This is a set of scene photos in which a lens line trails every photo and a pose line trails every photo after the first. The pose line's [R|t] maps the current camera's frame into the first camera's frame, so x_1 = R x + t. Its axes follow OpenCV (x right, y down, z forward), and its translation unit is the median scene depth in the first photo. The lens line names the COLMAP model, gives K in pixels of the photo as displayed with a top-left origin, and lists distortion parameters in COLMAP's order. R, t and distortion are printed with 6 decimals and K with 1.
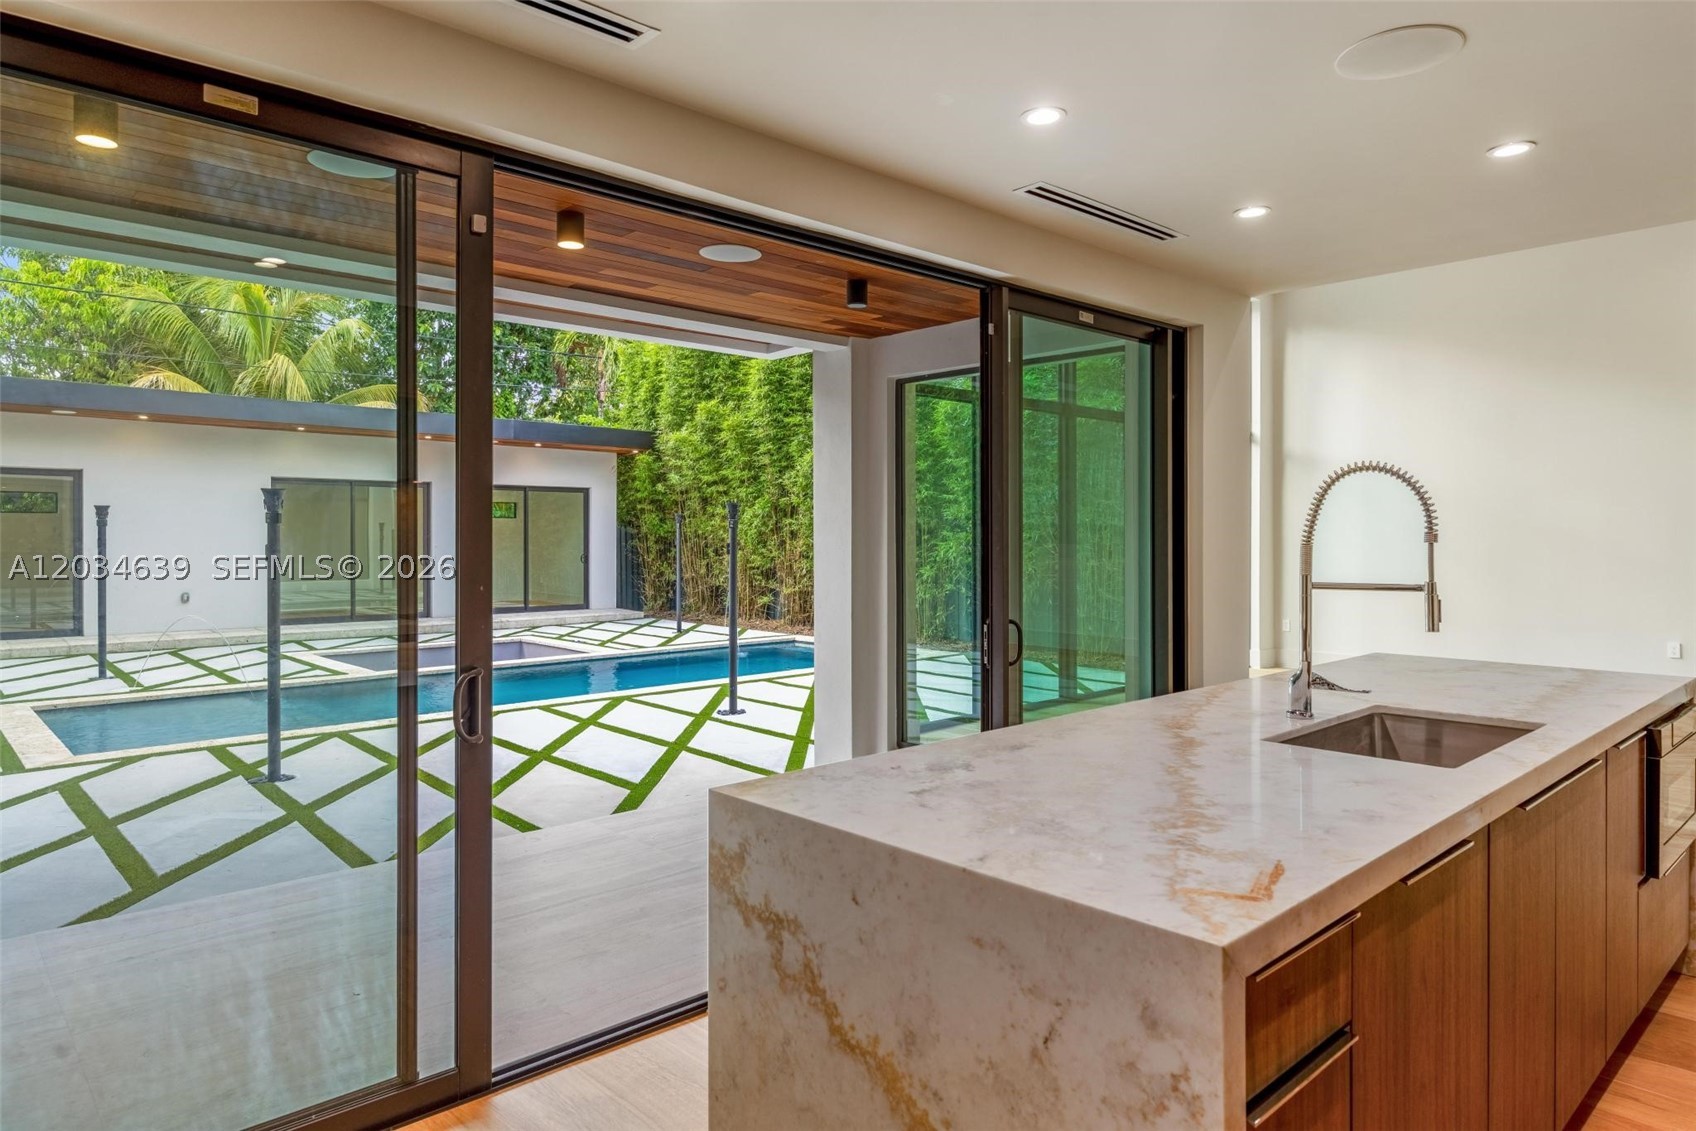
lens RADIAL K [[1021.6, 0, 848.1], [0, 1021.6, 543.1], [0, 0, 1]] dist [-0.001222, -0.000923]
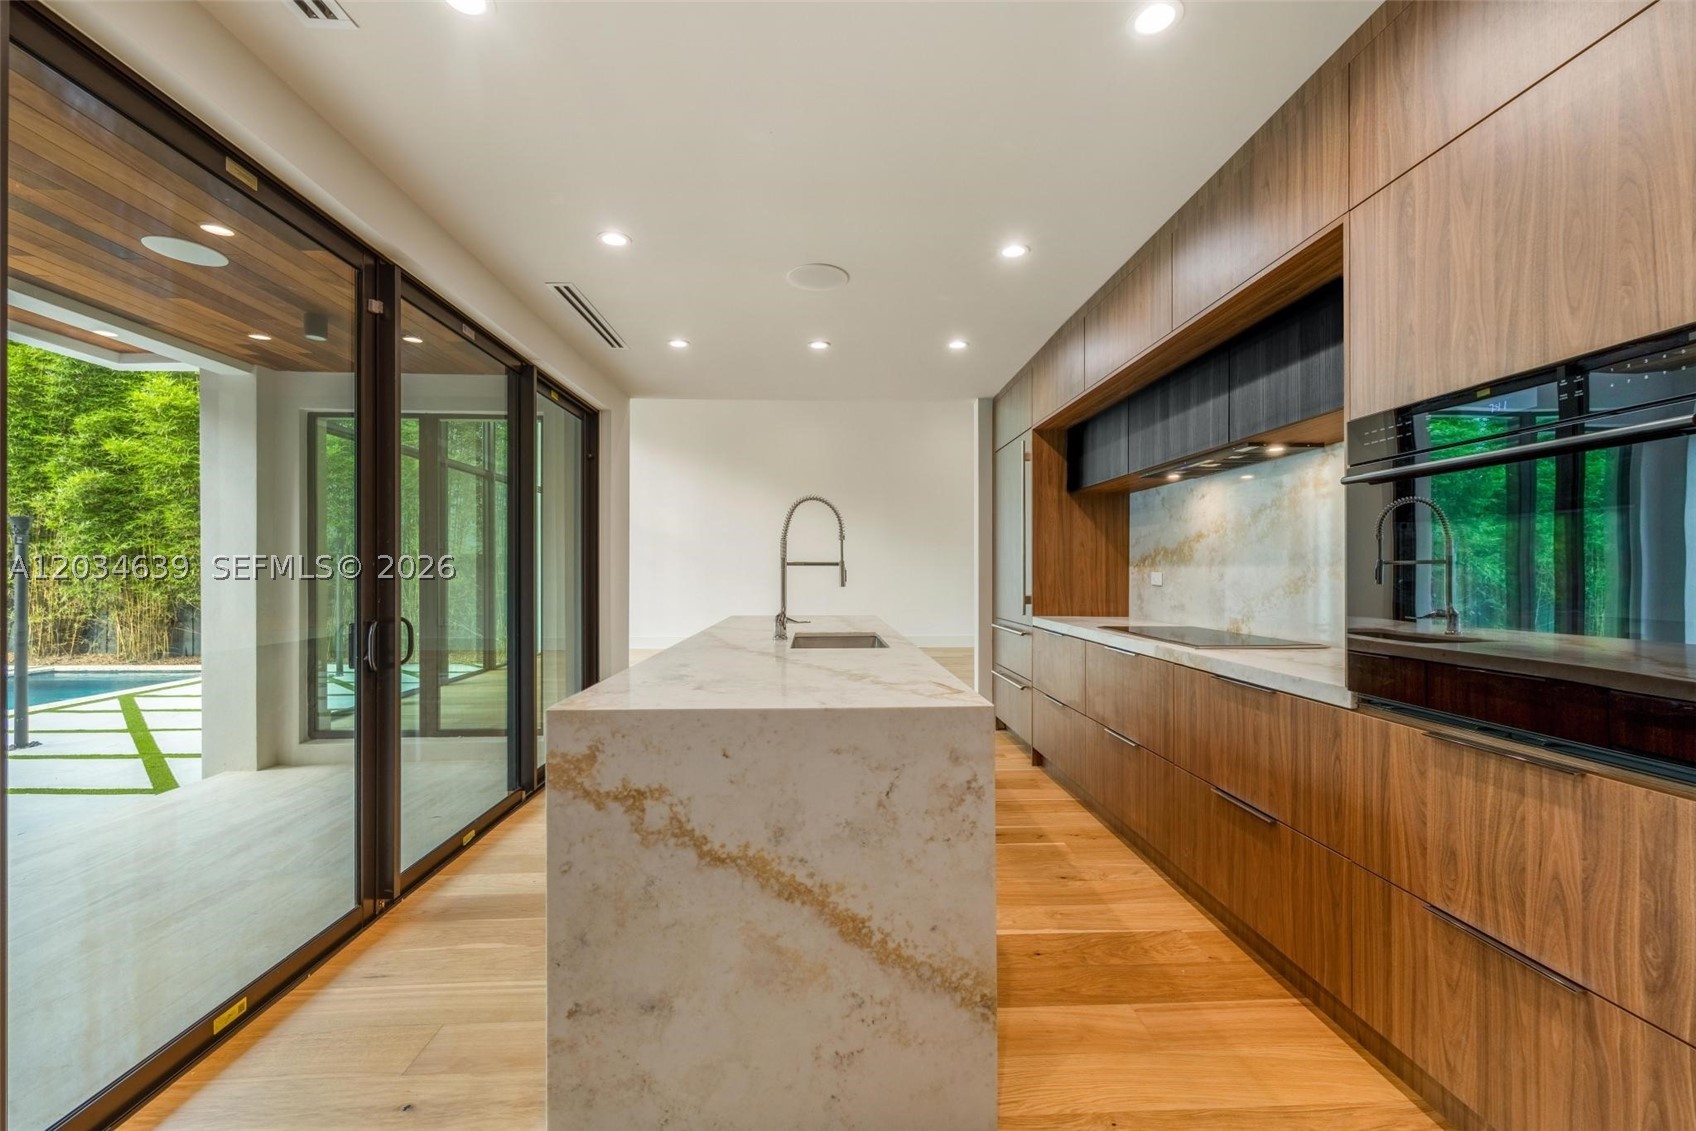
lens RADIAL K [[681.7, 0, 847.3], [0, 681.7, 575.3], [0, 0, 1]] dist [-0.000757, 0.000303]
pose [[0.651524, -0.003513, 0.758620, -0.305911], [0.004187, 0.999991, 0.001035, 0.050017], [-0.758617, 0.002502, 0.651532, 0.128006]]
